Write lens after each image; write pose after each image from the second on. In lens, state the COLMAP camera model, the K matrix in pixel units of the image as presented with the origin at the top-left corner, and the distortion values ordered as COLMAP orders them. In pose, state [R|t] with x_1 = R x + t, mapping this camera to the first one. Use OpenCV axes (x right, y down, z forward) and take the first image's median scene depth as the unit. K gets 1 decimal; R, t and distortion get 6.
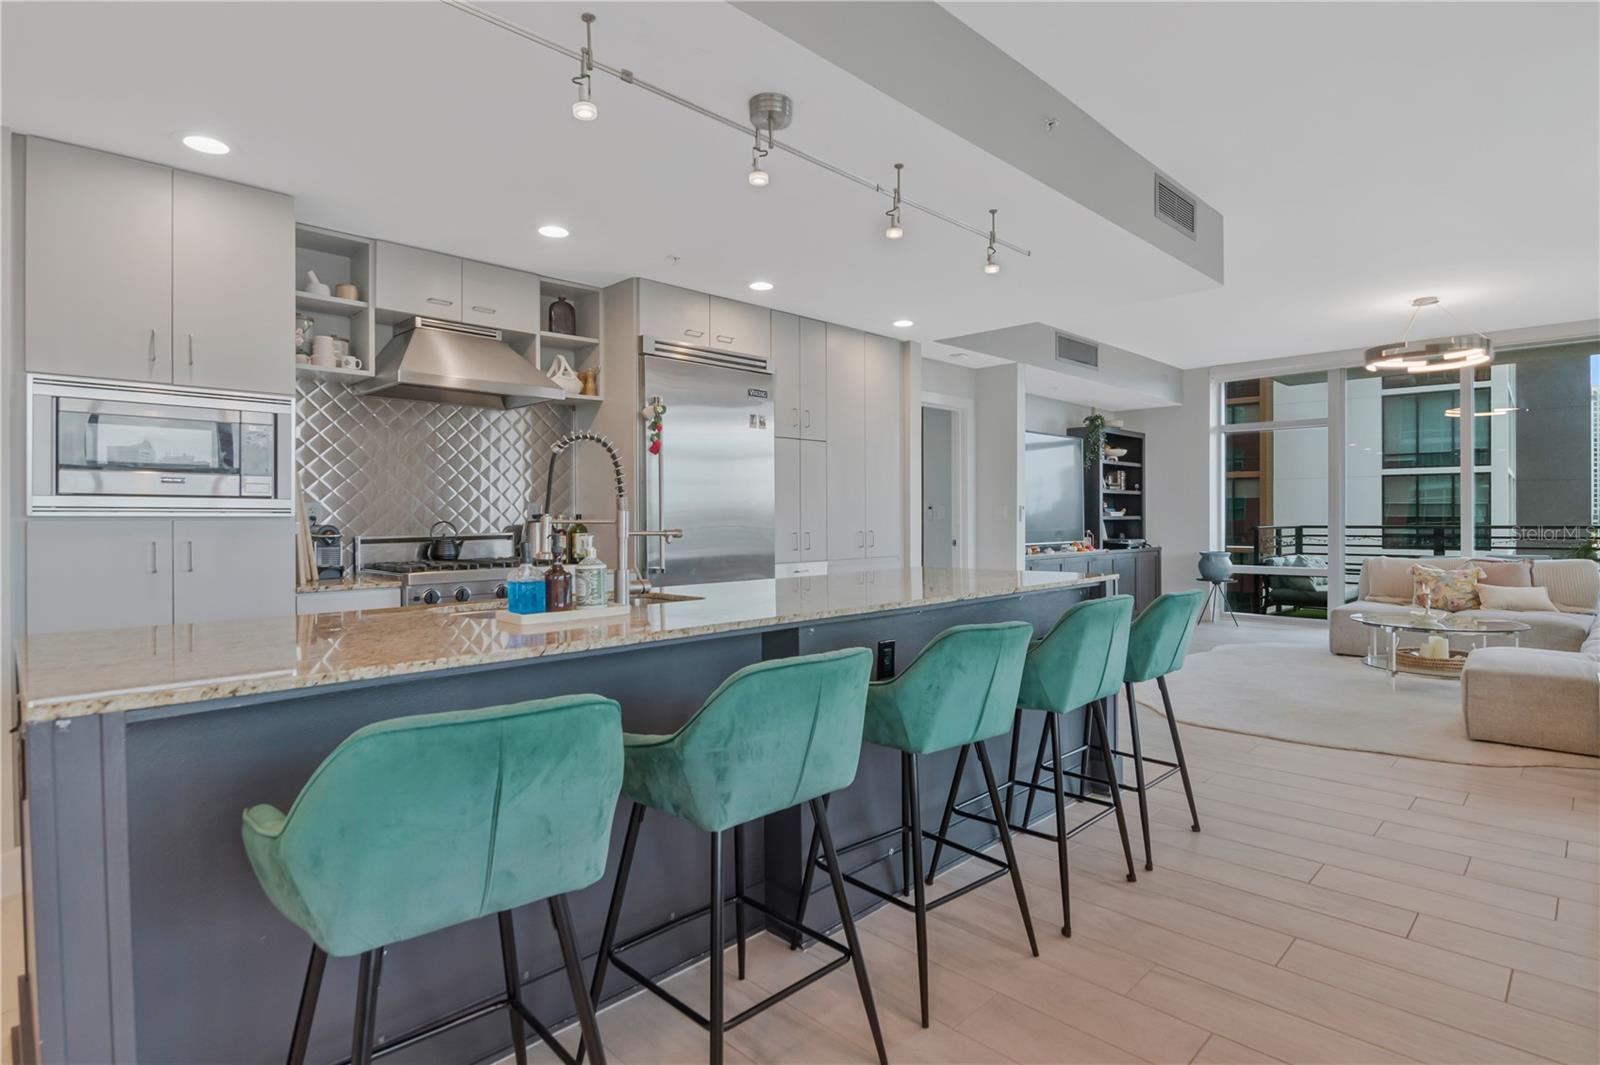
lens RADIAL K [[816.7, 0, 807.2], [0, 816.7, 522.1], [0, 0, 1]] dist [-0.000585, -0.008215]
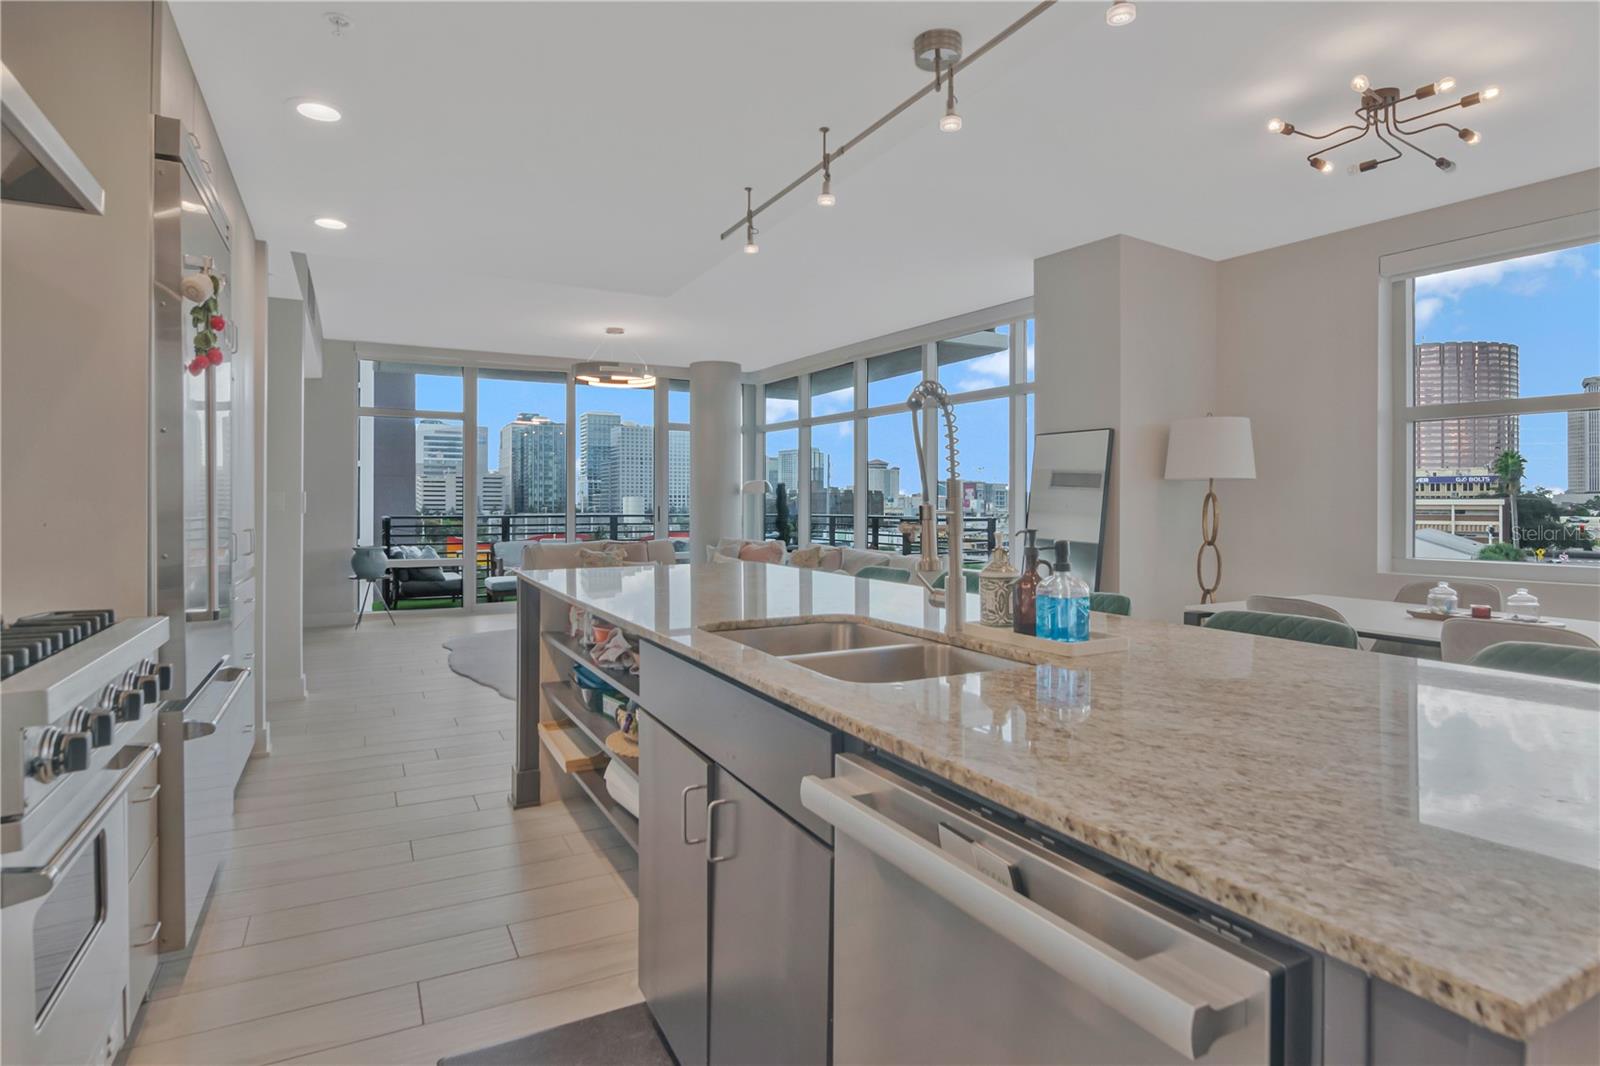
lens RADIAL K [[853.4, 0, 820.6], [0, 853.4, 511.6], [0, 0, 1]] dist [-0.005965, -0.003884]
pose [[0.287912, -0.002765, 0.957653, -0.472806], [0.005403, 0.999985, 0.001263, -0.000911], [-0.957642, 0.004811, 0.287923, 0.424956]]
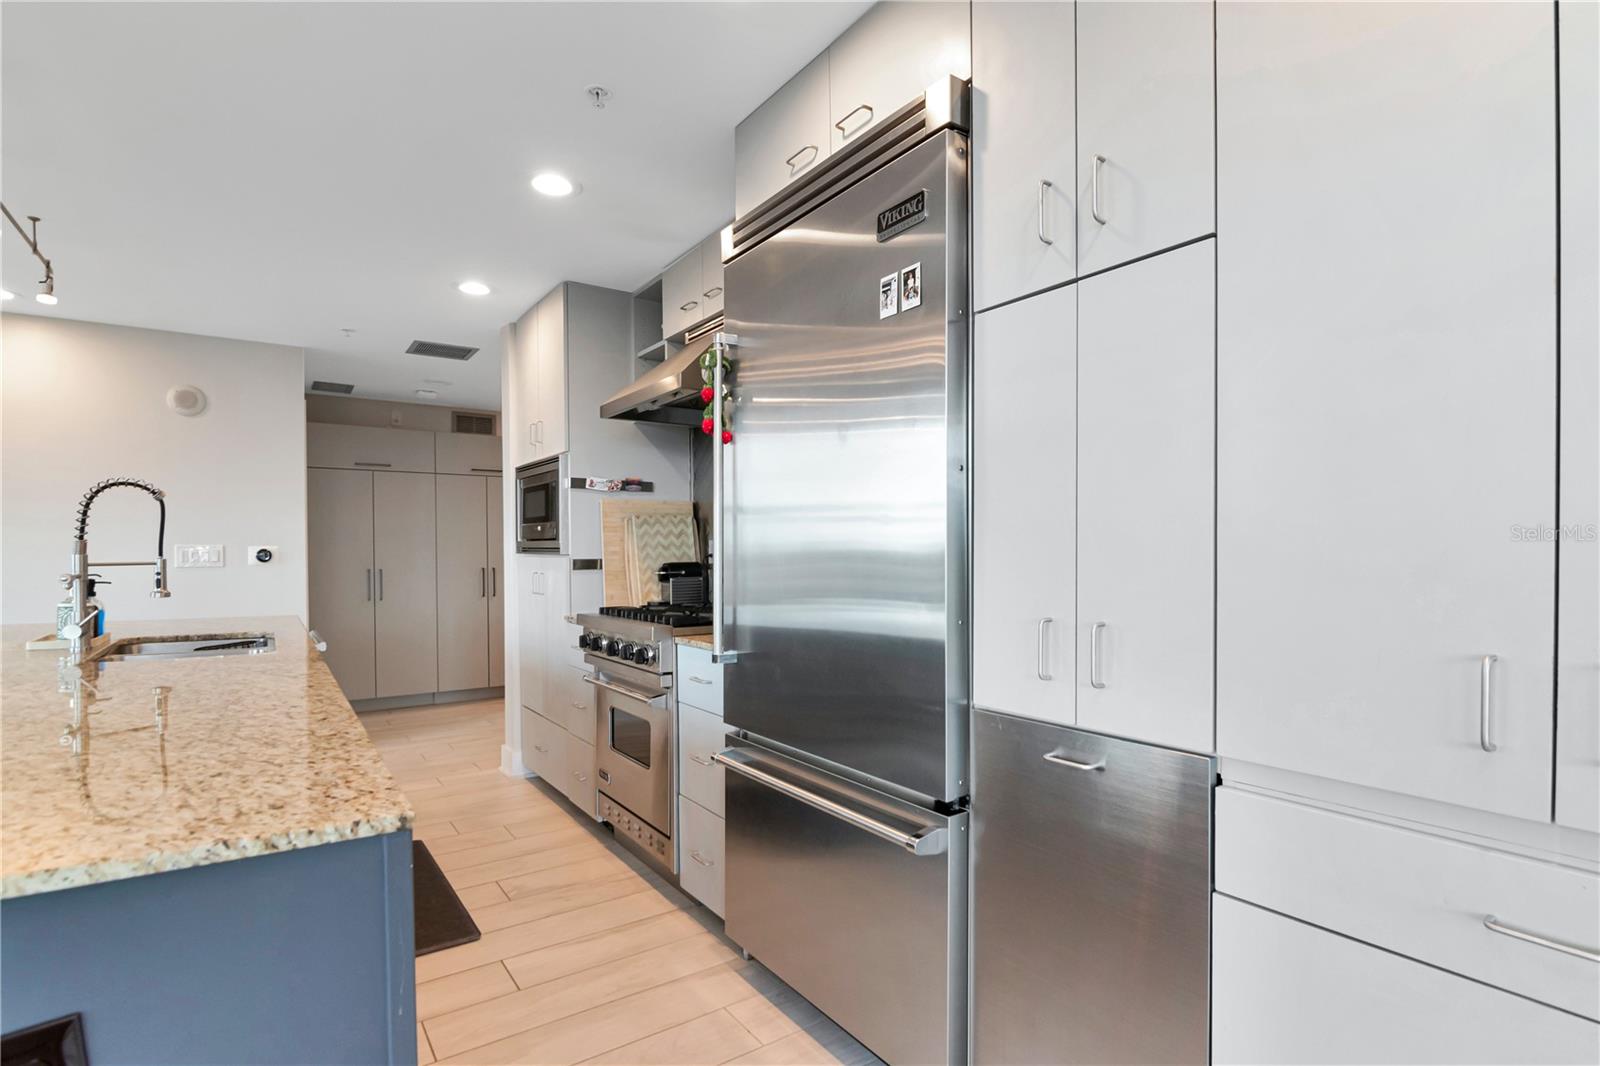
lens RADIAL K [[786.8, 0, 814.0], [0, 786.8, 561.7], [0, 0, 1]] dist [-0.000375, -0.005898]
pose [[-0.164668, 0.018545, -0.986175, 0.275623], [-0.000940, 0.999820, 0.018958, -0.011184], [0.986349, 0.004048, -0.164621, 0.974886]]
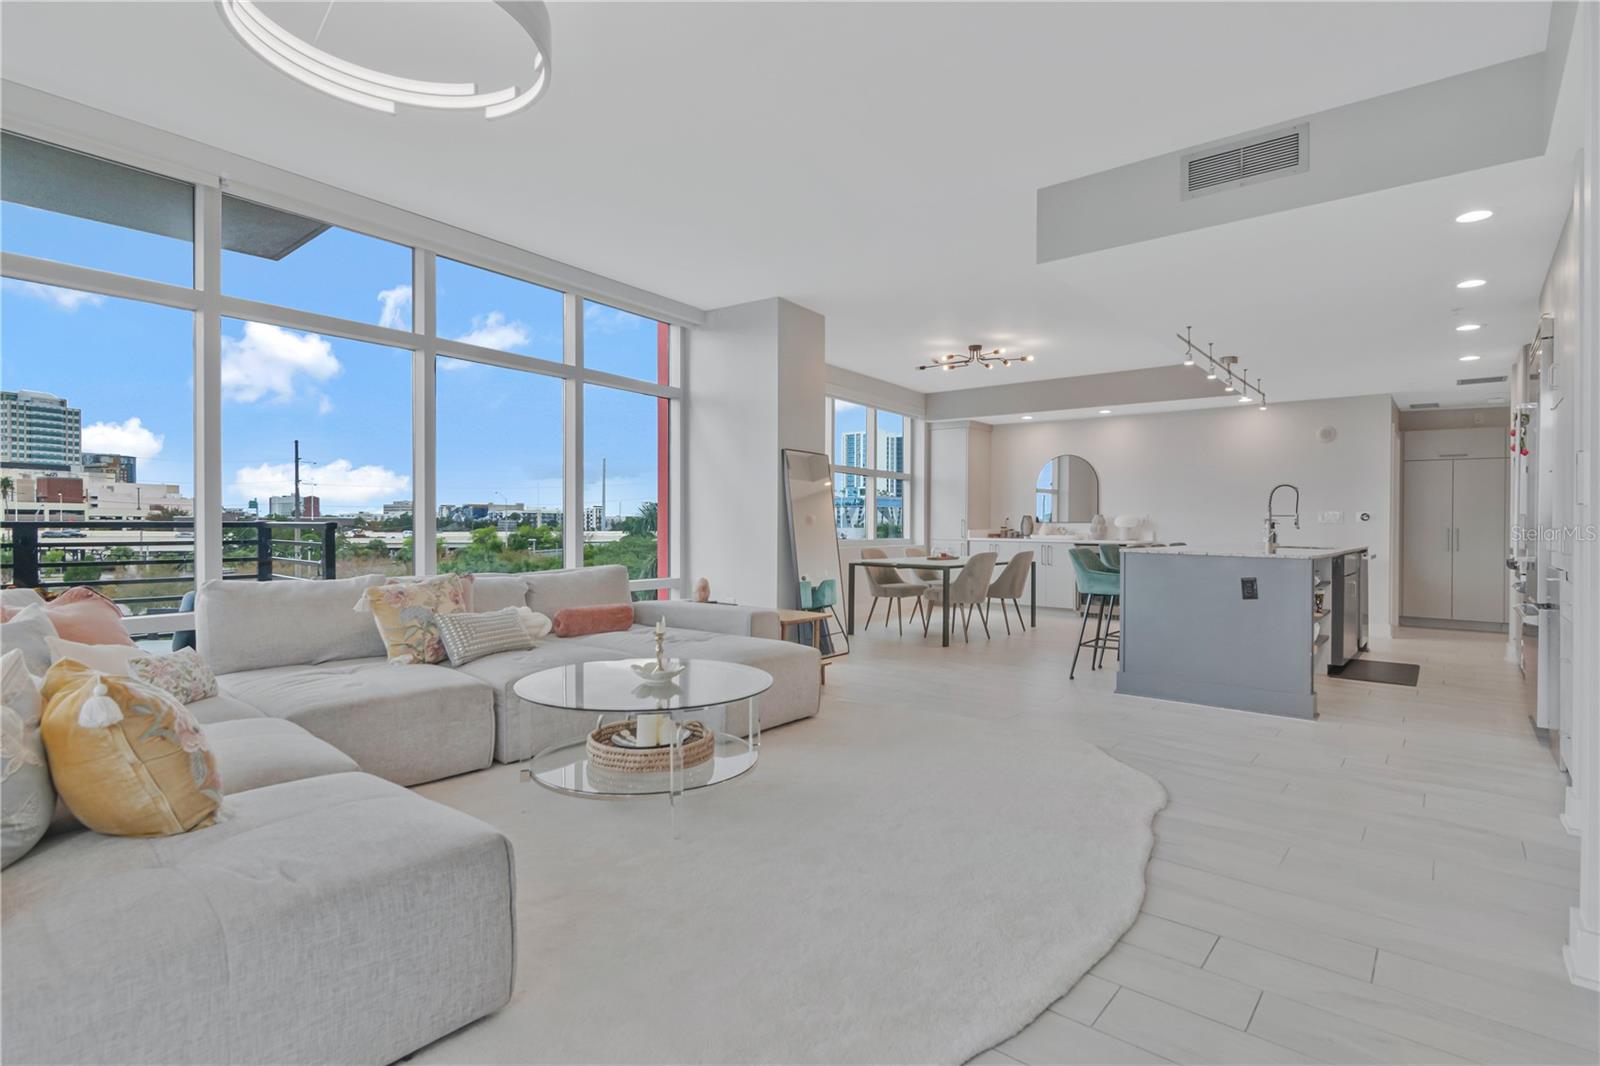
lens RADIAL K [[786.8, 0, 809.3], [0, 786.8, 528.1], [0, 0, 1]] dist [-0.000375, -0.005898]
pose [[-0.995432, -0.000377, -0.095471, 0.765346], [-0.001481, 0.999933, 0.011489, 0.006382], [0.095461, 0.011578, -0.995366, 1.684284]]
